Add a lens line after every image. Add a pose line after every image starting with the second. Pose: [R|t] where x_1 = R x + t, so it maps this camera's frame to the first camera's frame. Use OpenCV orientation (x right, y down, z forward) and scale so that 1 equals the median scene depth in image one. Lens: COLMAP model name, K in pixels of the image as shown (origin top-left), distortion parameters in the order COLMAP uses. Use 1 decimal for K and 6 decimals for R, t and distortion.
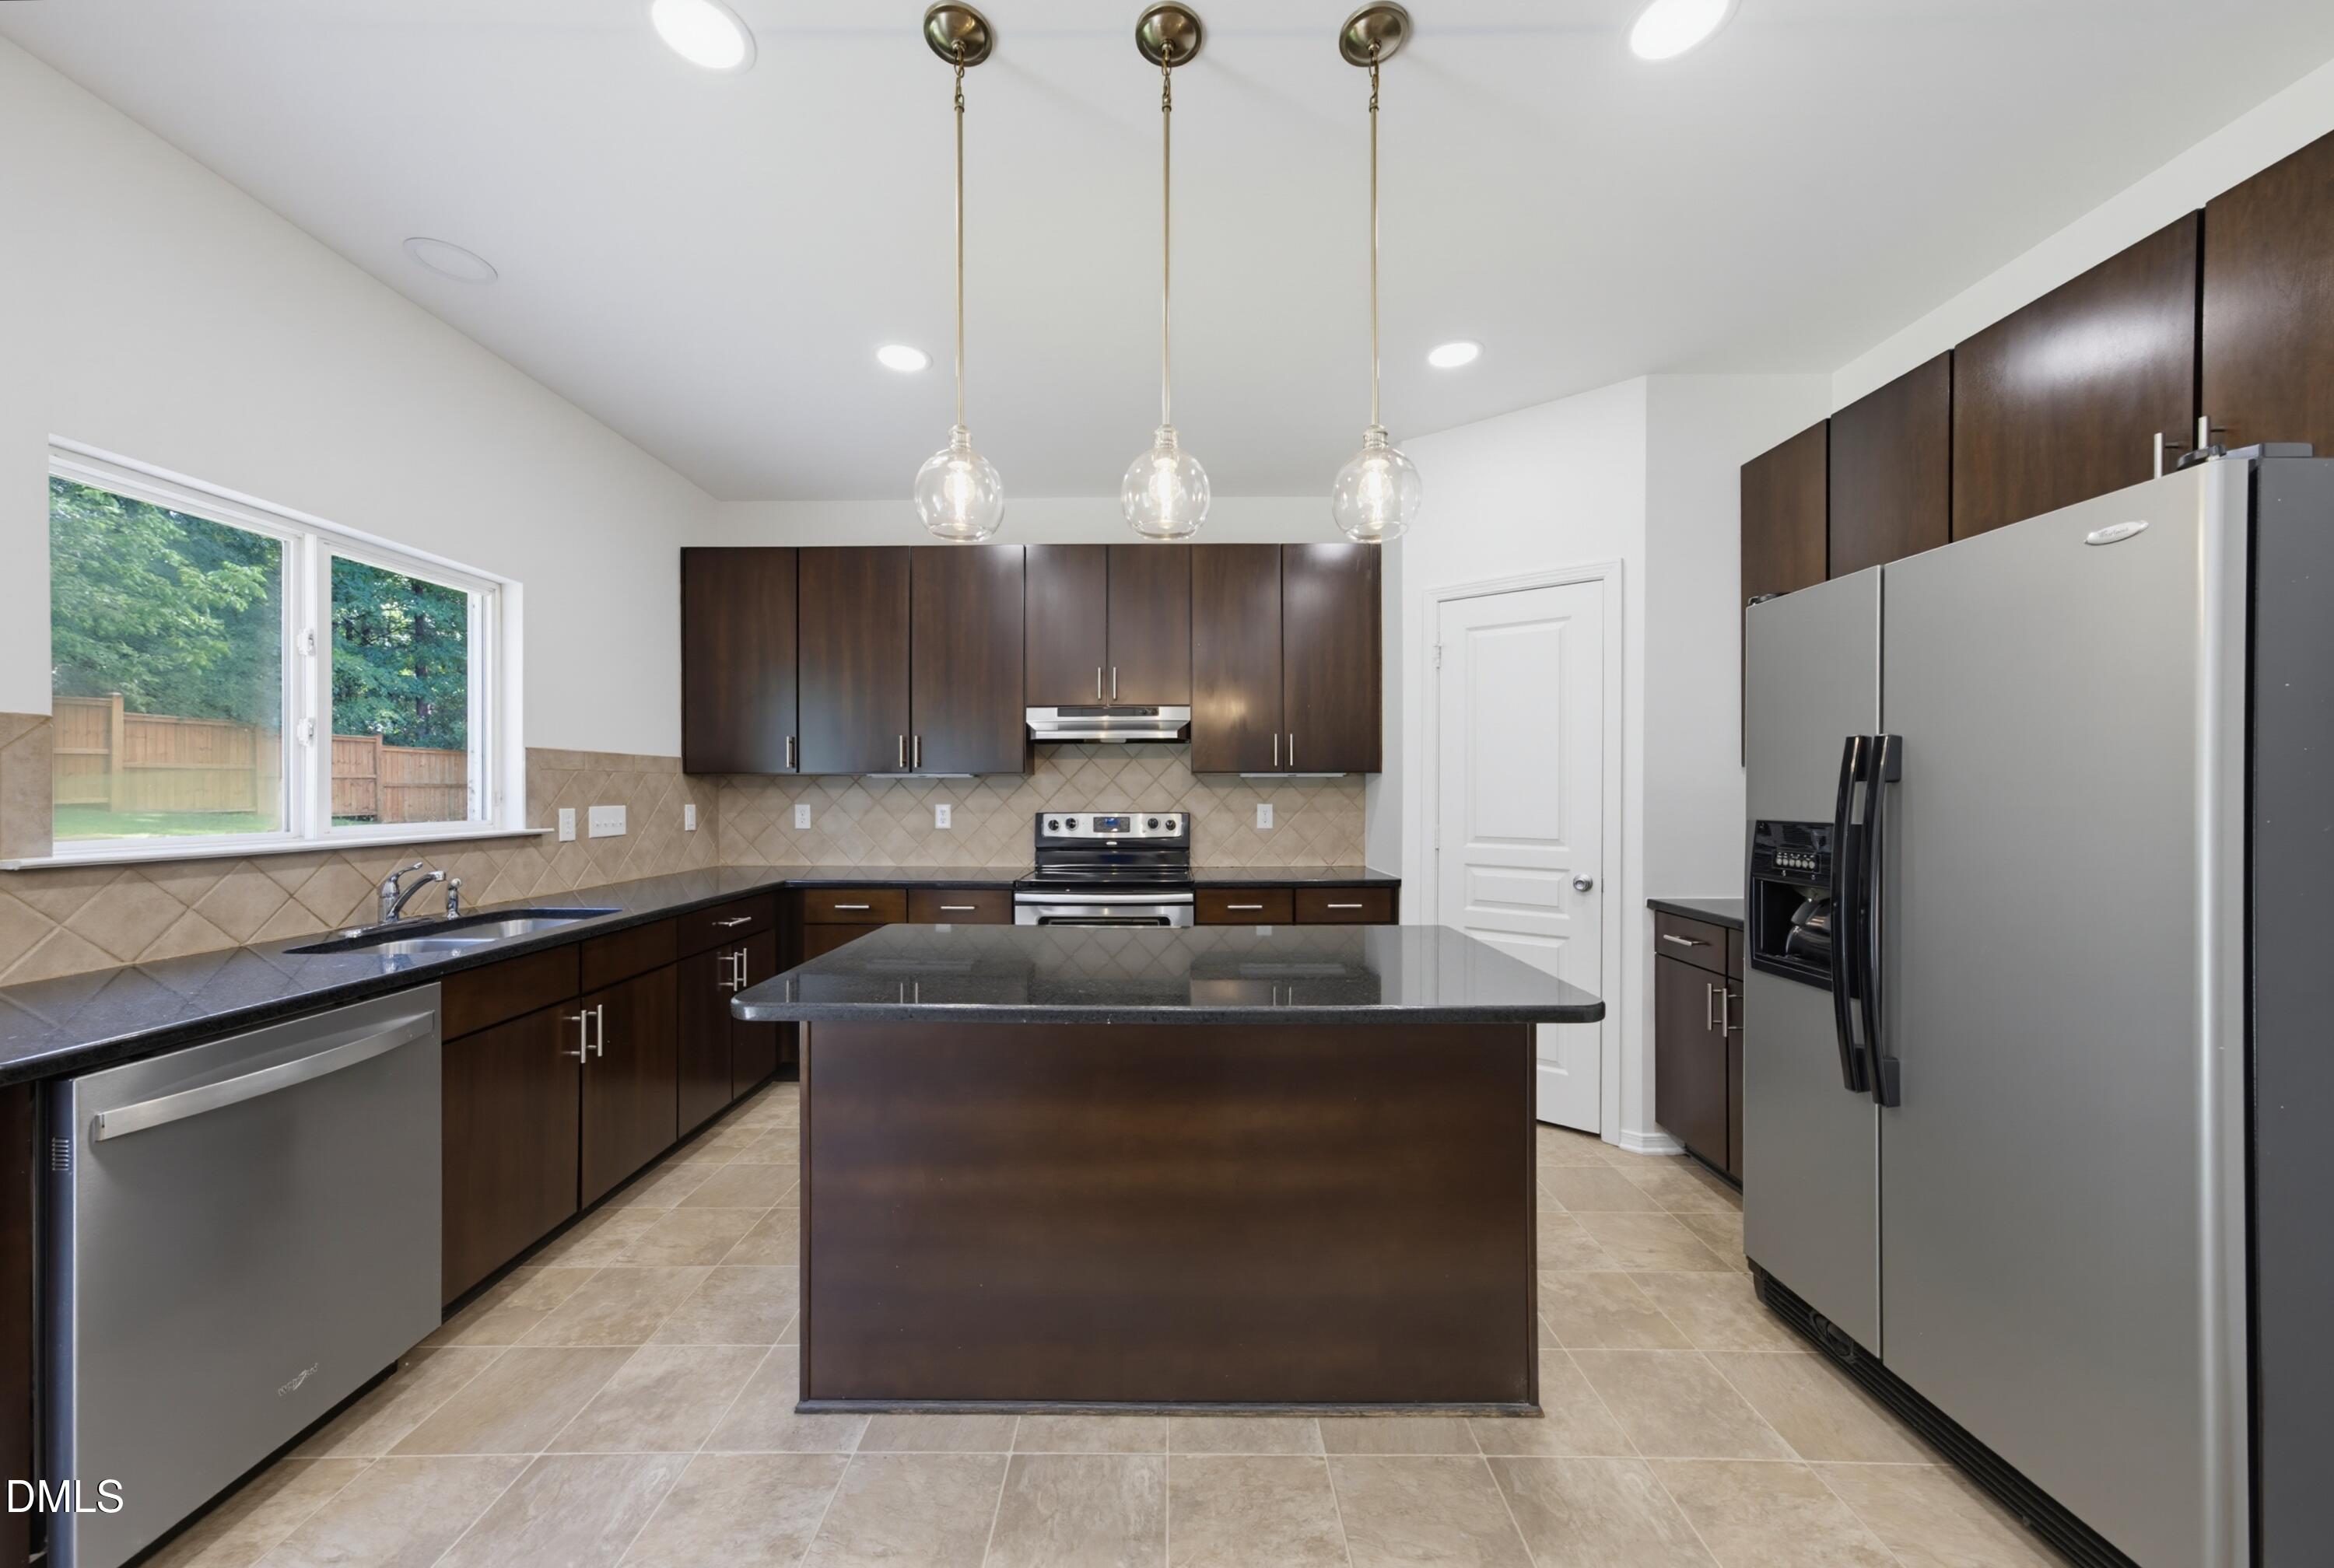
lens RADIAL K [[809.4, 0, 1162.9], [0, 809.4, 795.0], [0, 0, 1]] dist [-0.008450, 0.005560]
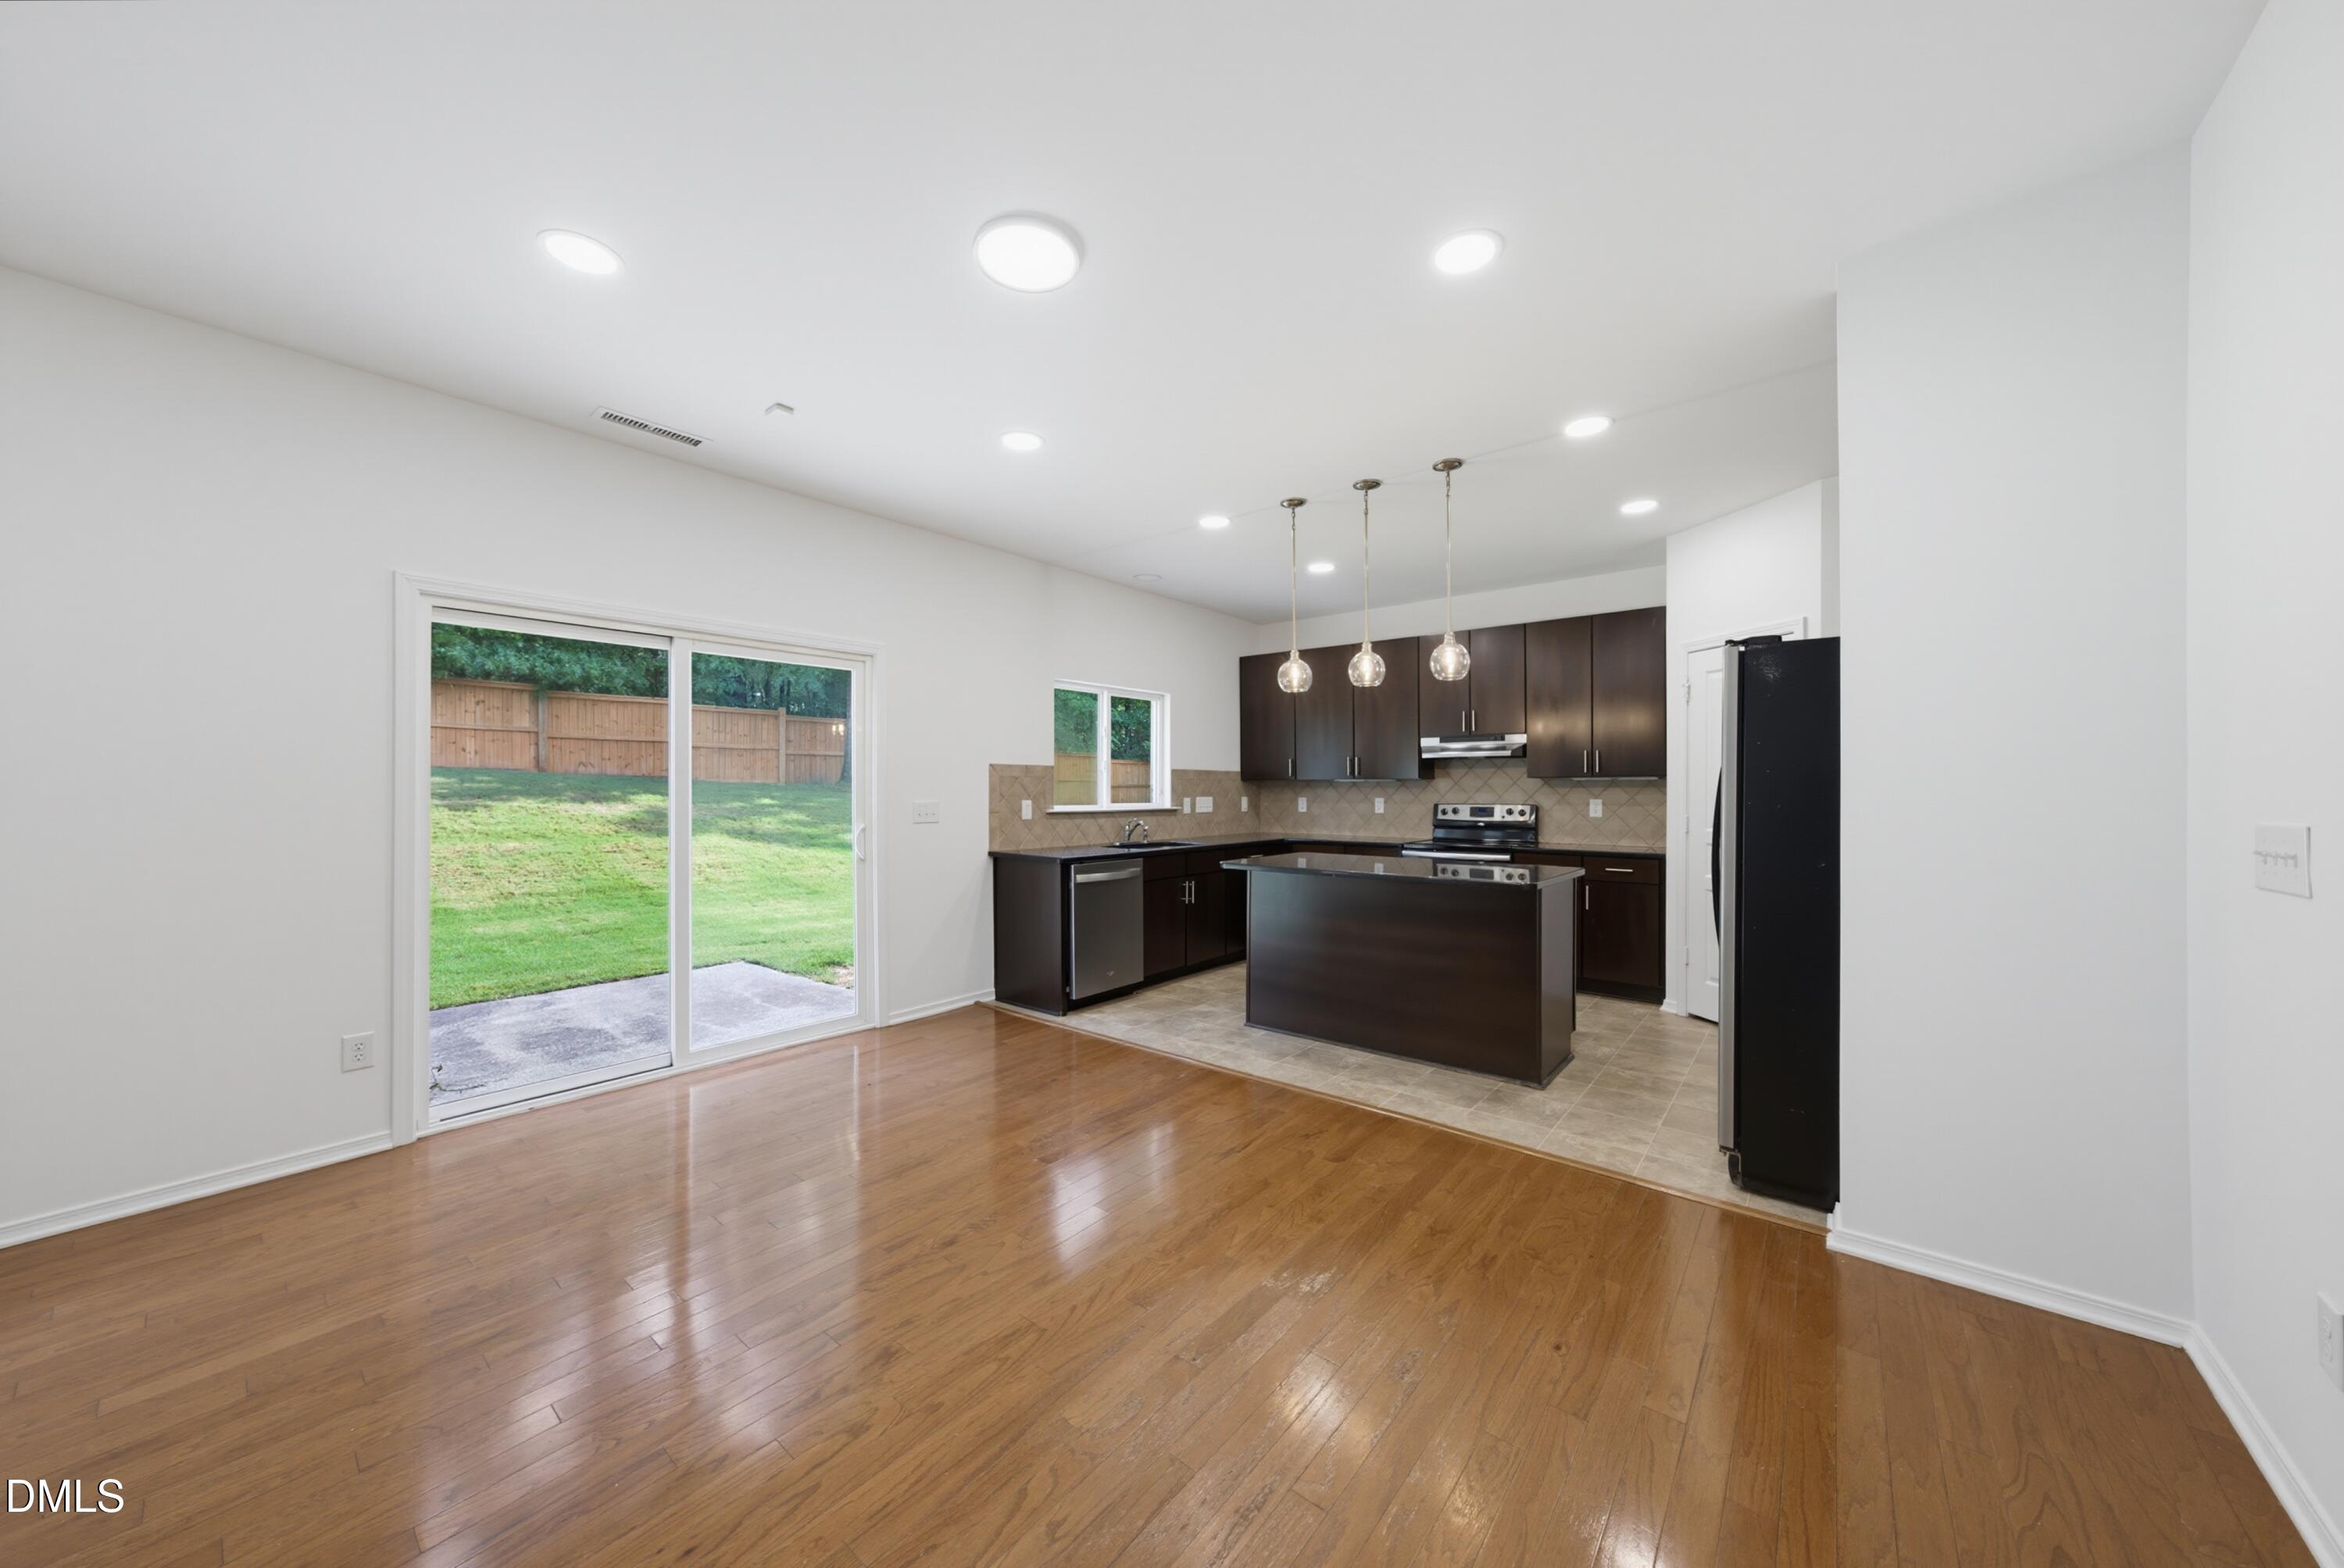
lens RADIAL K [[812.9, 0, 1190.0], [0, 812.9, 773.4], [0, 0, 1]] dist [-0.008450, 0.005560]
pose [[0.787631, -0.011662, -0.616037, 0.512538], [-0.004460, 0.999687, -0.024627, 0.004633], [0.616131, 0.022145, 0.787332, -0.594272]]
